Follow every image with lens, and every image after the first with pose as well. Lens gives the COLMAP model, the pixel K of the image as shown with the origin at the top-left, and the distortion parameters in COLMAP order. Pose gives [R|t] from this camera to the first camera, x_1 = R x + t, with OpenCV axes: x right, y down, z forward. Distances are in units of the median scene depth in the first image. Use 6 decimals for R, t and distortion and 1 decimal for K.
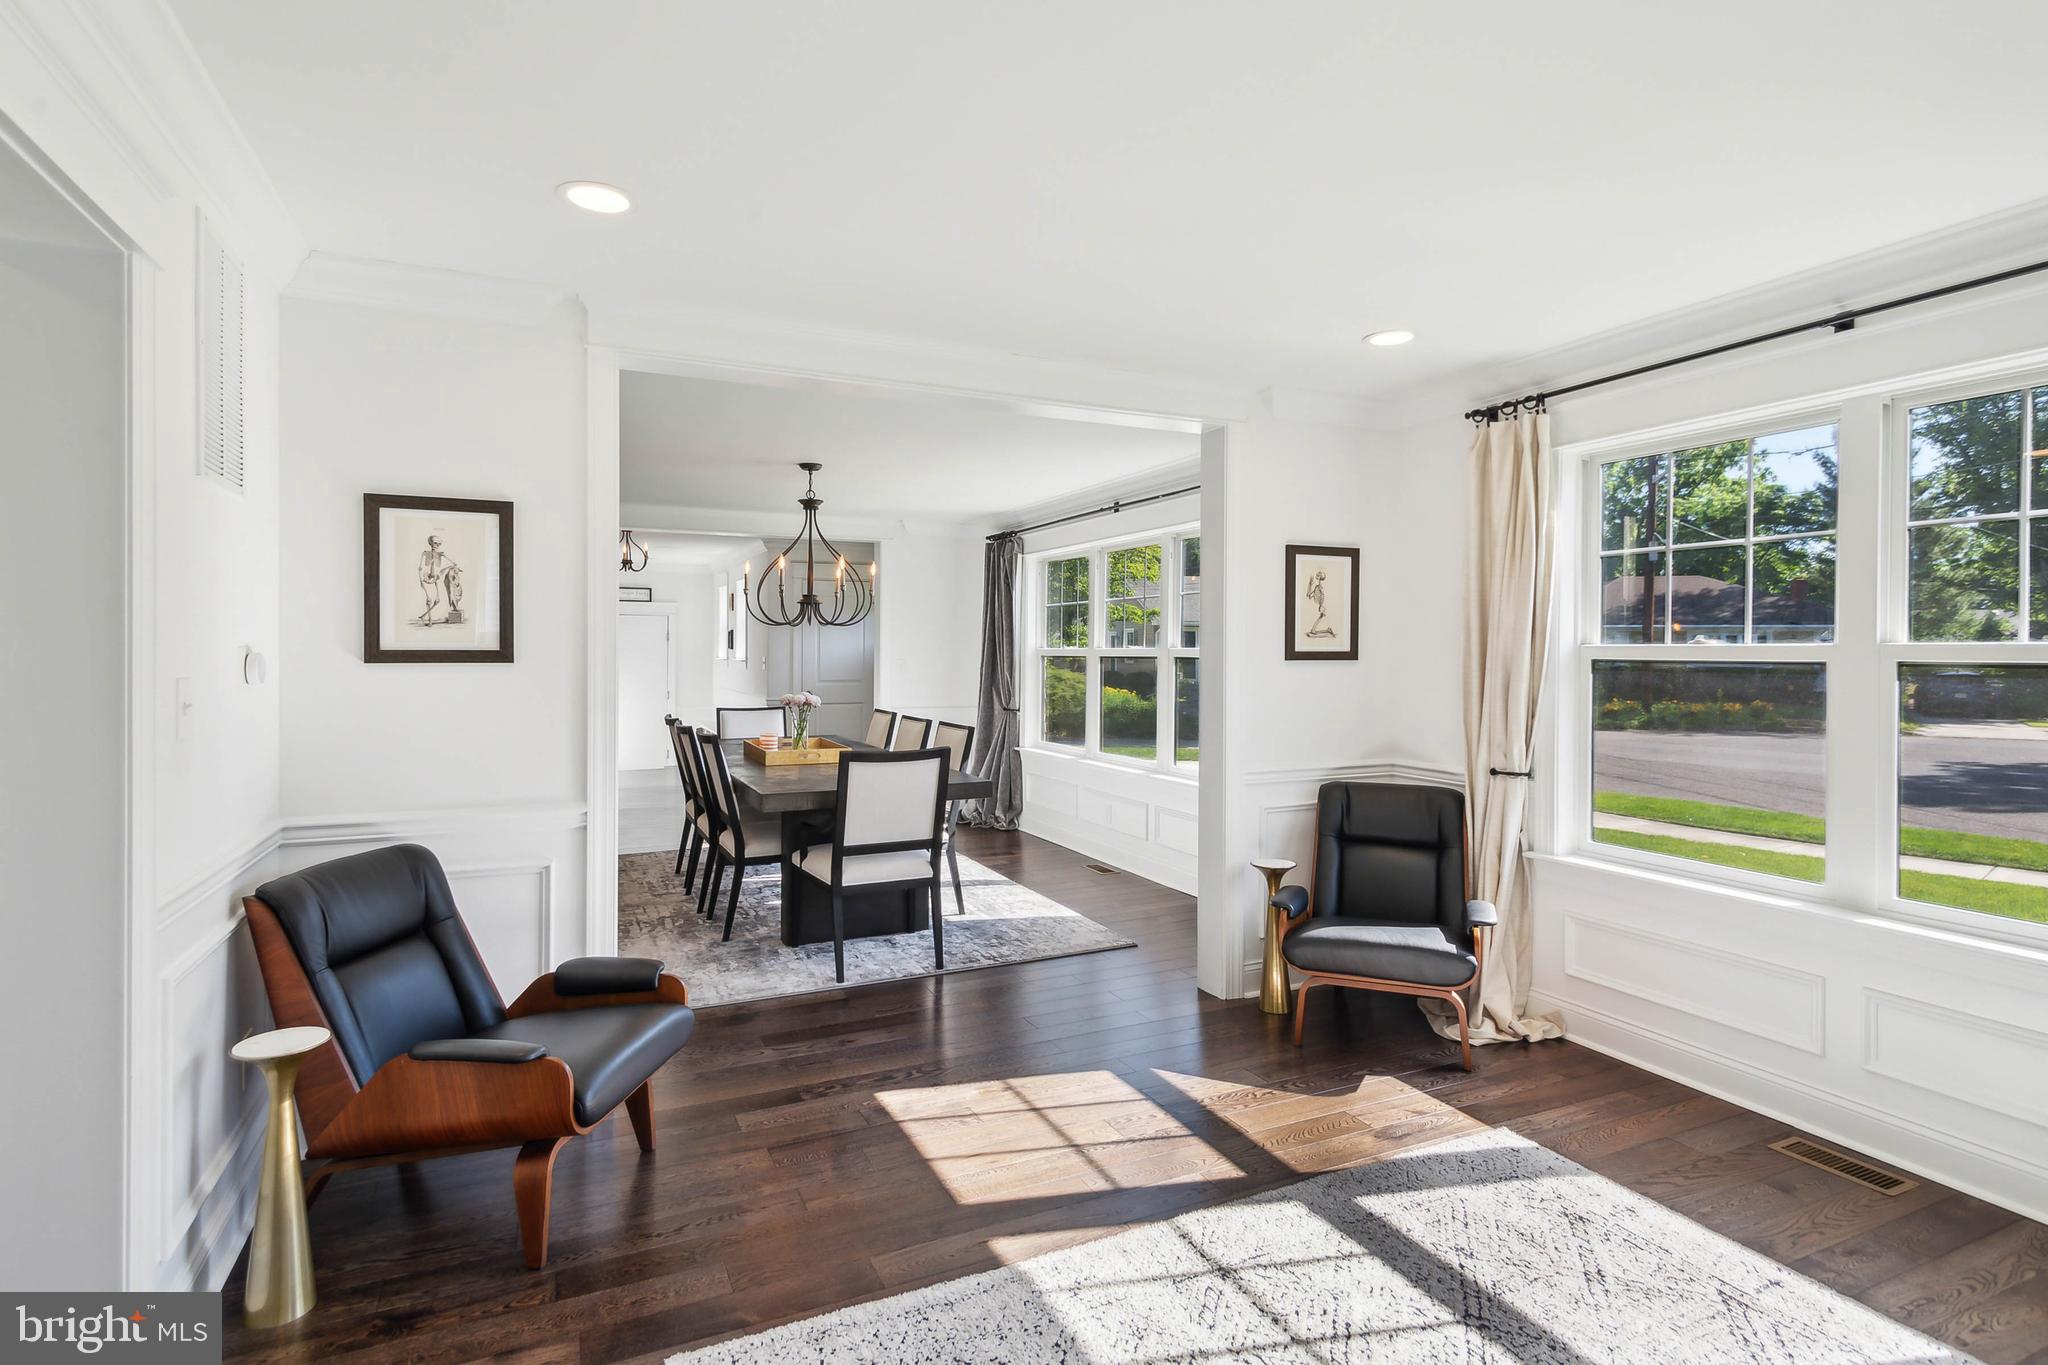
lens RADIAL K [[1025.5, 0, 1011.1], [0, 1025.5, 656.3], [0, 0, 1]] dist [0.014491, -0.000513]
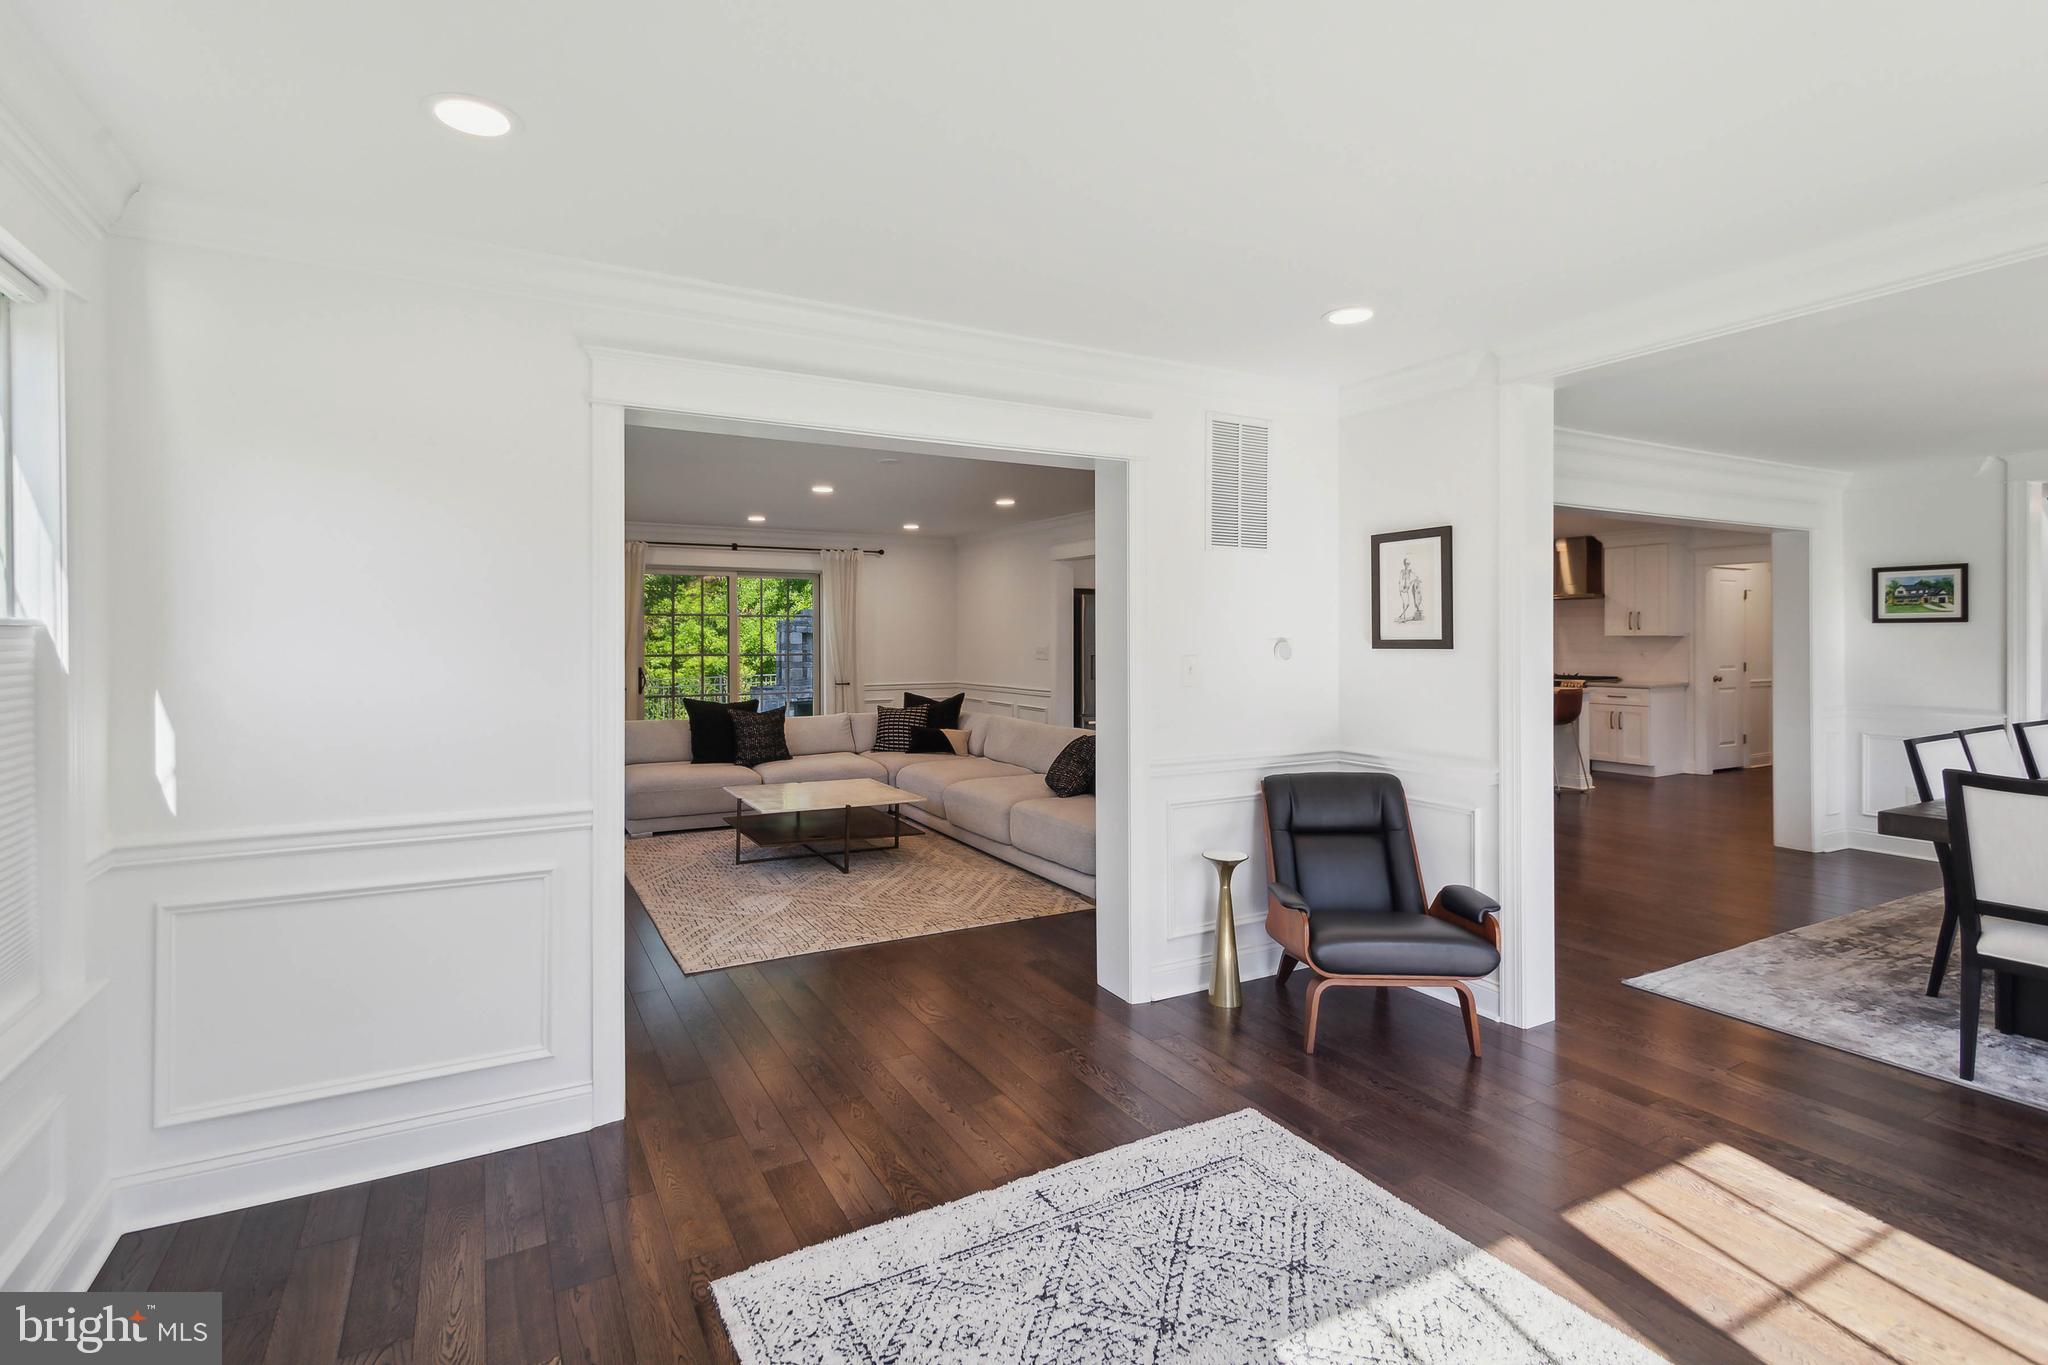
lens RADIAL K [[973.9, 0, 1021.9], [0, 973.9, 646.3], [0, 0, 1]] dist [0.004894, 0.000016]
pose [[0.070258, 0.001897, -0.997527, 0.410662], [0.001042, 0.999998, 0.001975, -0.000185], [0.997528, -0.001178, 0.070256, 0.217243]]
